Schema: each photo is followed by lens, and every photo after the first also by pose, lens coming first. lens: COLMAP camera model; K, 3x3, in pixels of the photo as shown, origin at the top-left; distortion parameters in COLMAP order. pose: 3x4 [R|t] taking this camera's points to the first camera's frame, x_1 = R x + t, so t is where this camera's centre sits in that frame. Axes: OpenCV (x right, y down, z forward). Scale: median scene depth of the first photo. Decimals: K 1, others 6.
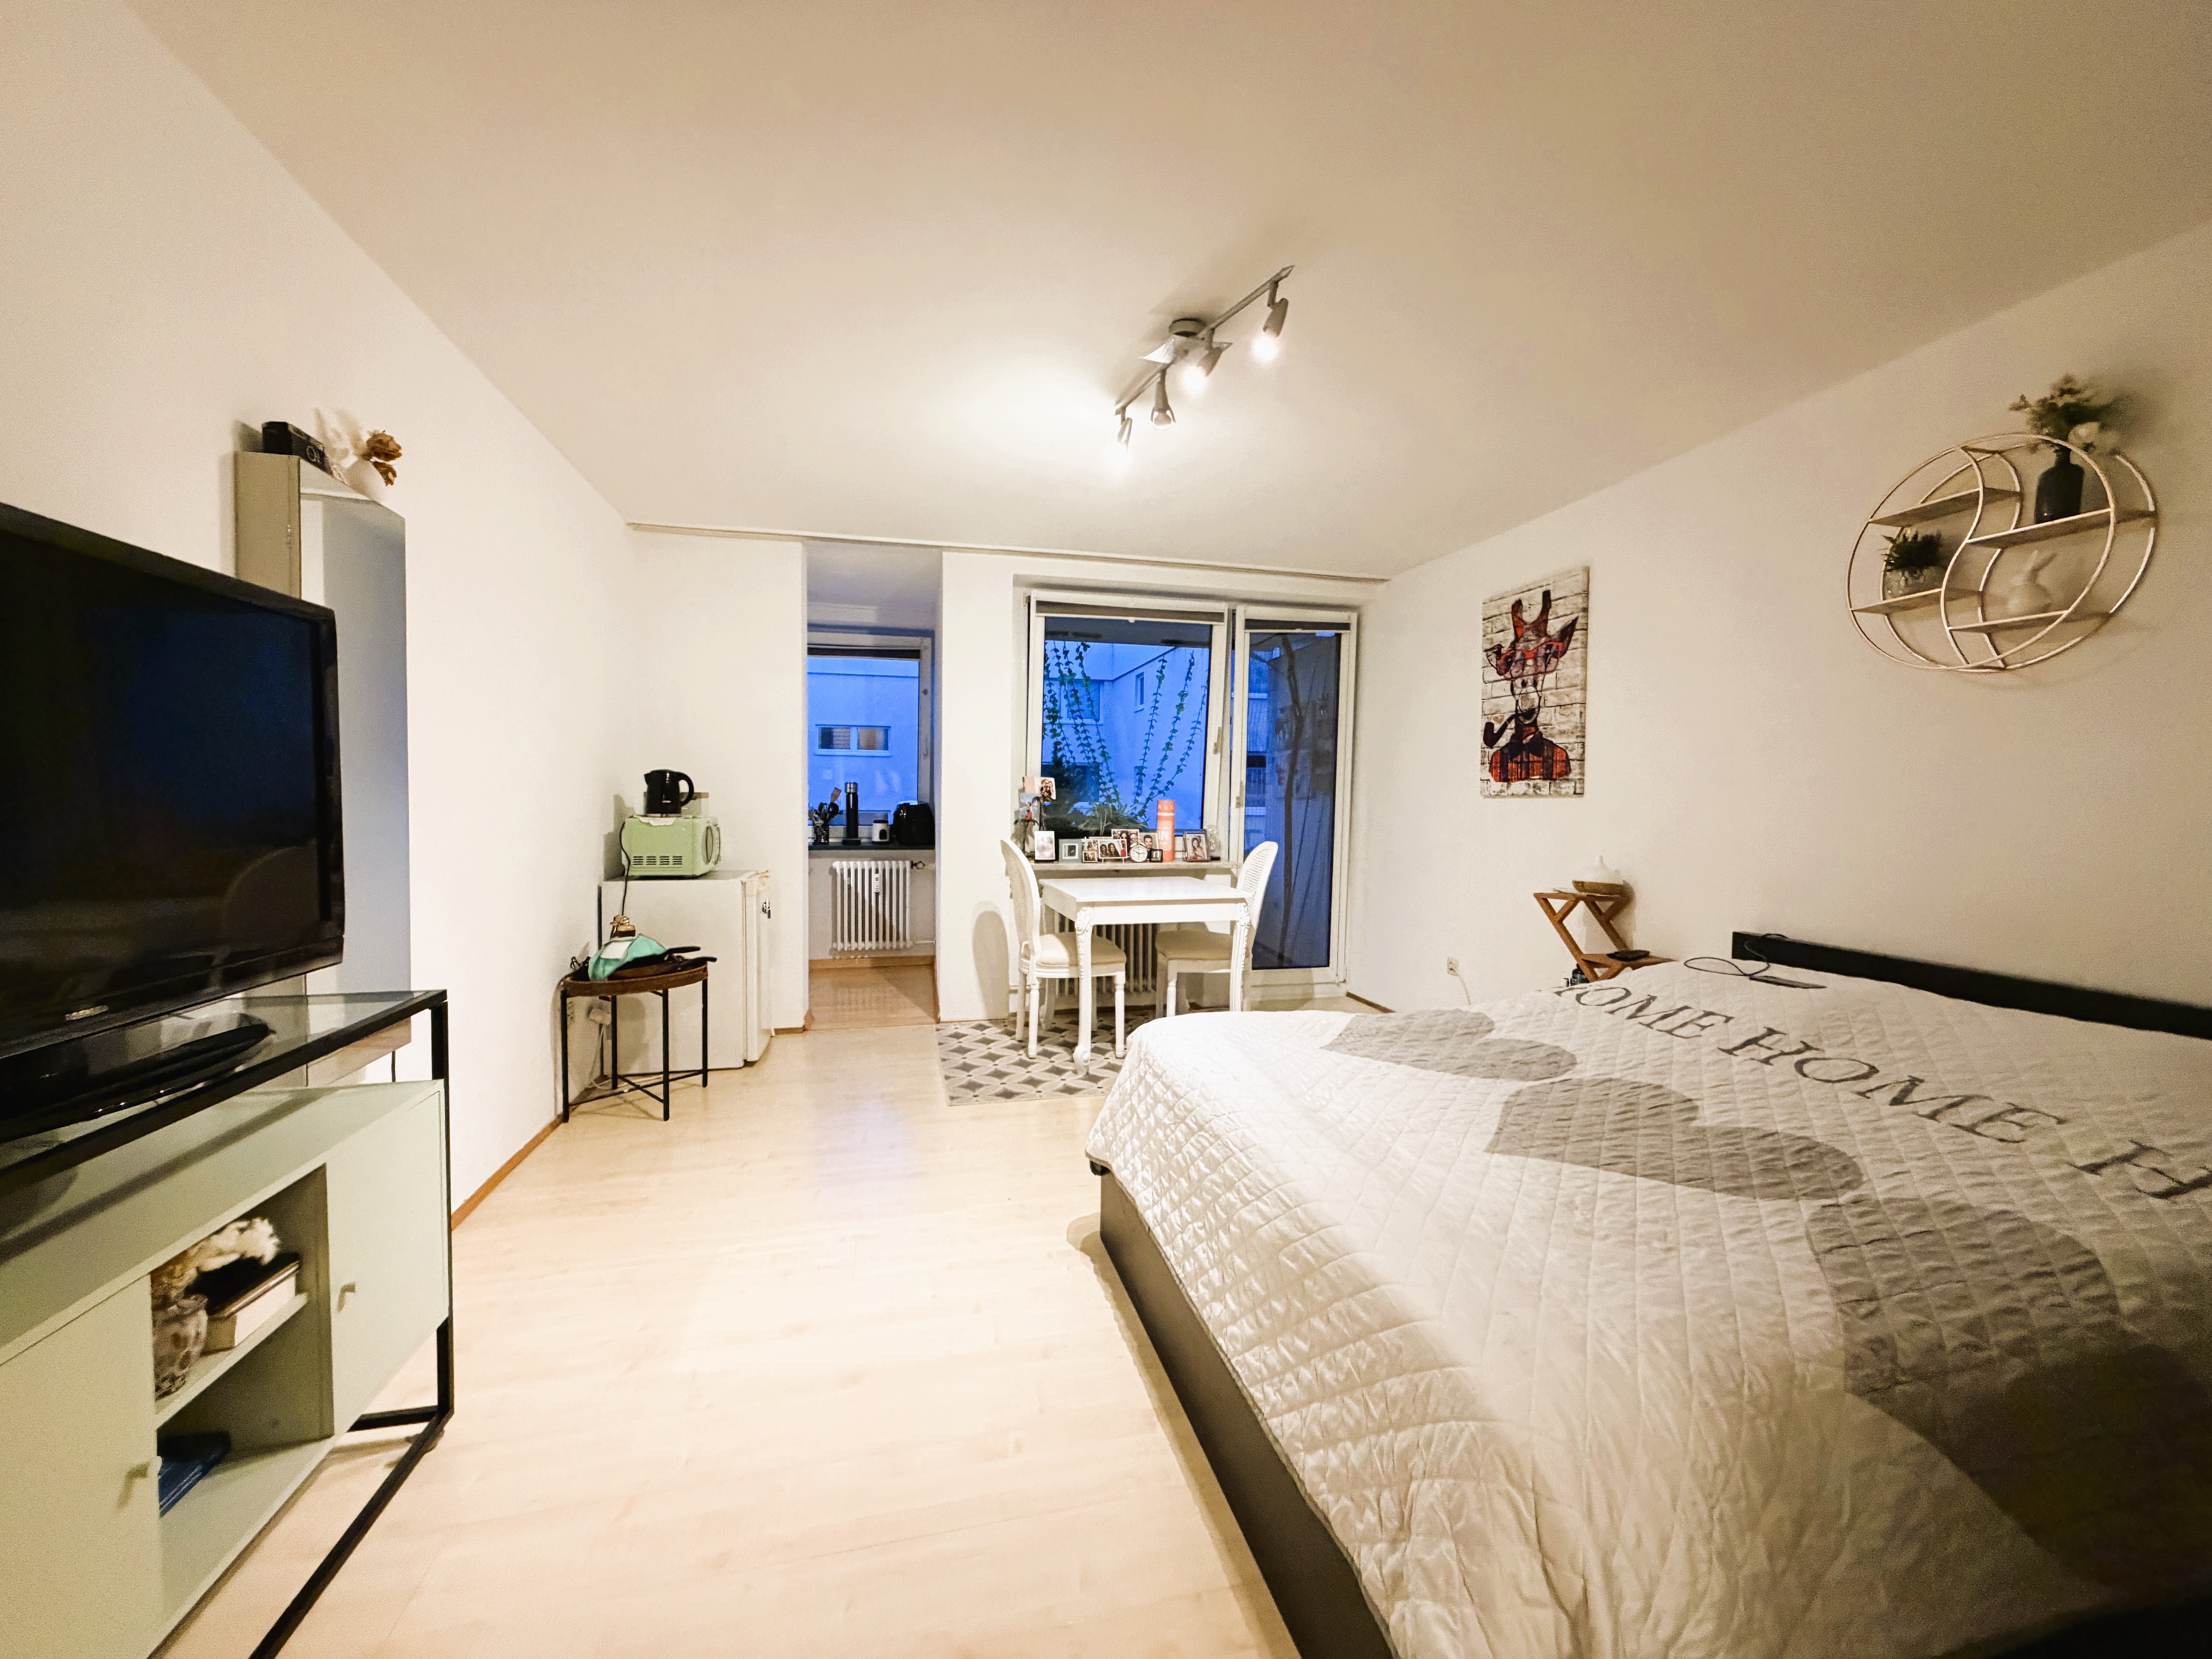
lens RADIAL K [[880.5, 0, 1101.6], [0, 880.5, 834.6], [0, 0, 1]] dist [0.003181, 0.000122]
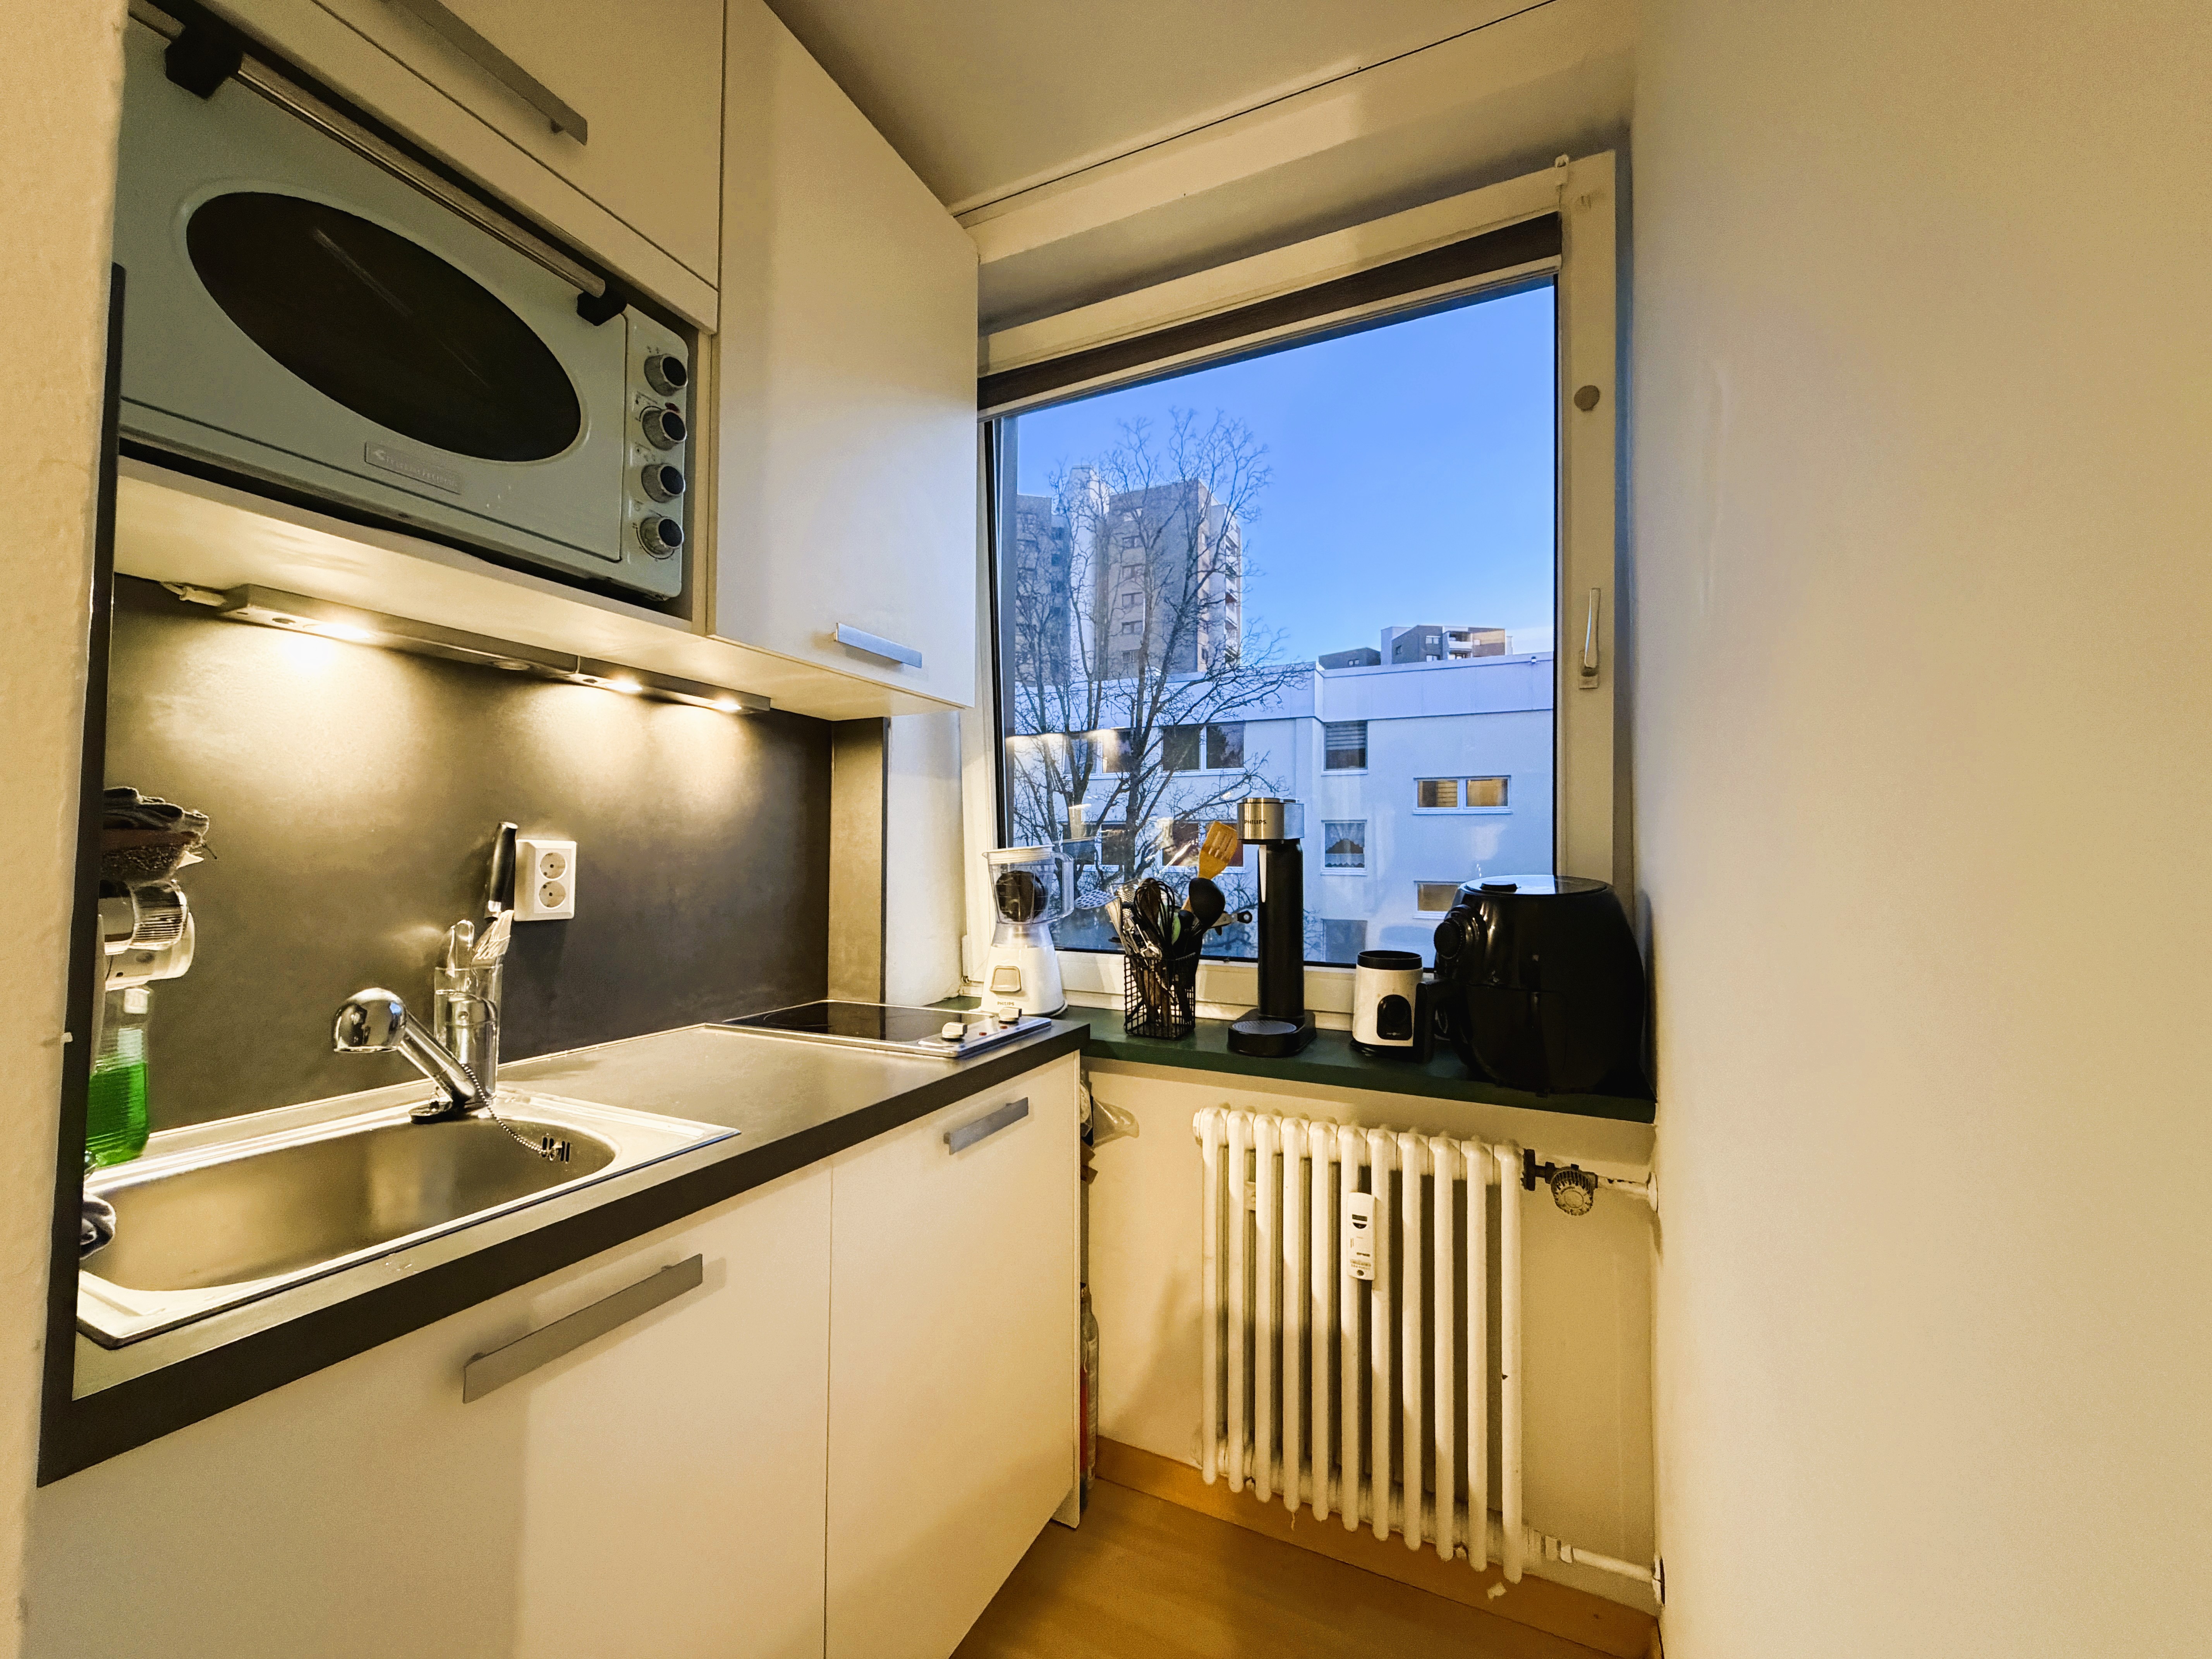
lens RADIAL K [[880.5, 0, 1104.9], [0, 880.5, 829.3], [0, 0, 1]] dist [0.003181, 0.000122]
pose [[0.782857, -0.025392, -0.621683, -0.160291], [-0.026013, 0.996958, -0.073478, -0.031214], [0.621657, 0.073695, 0.779815, 0.761683]]
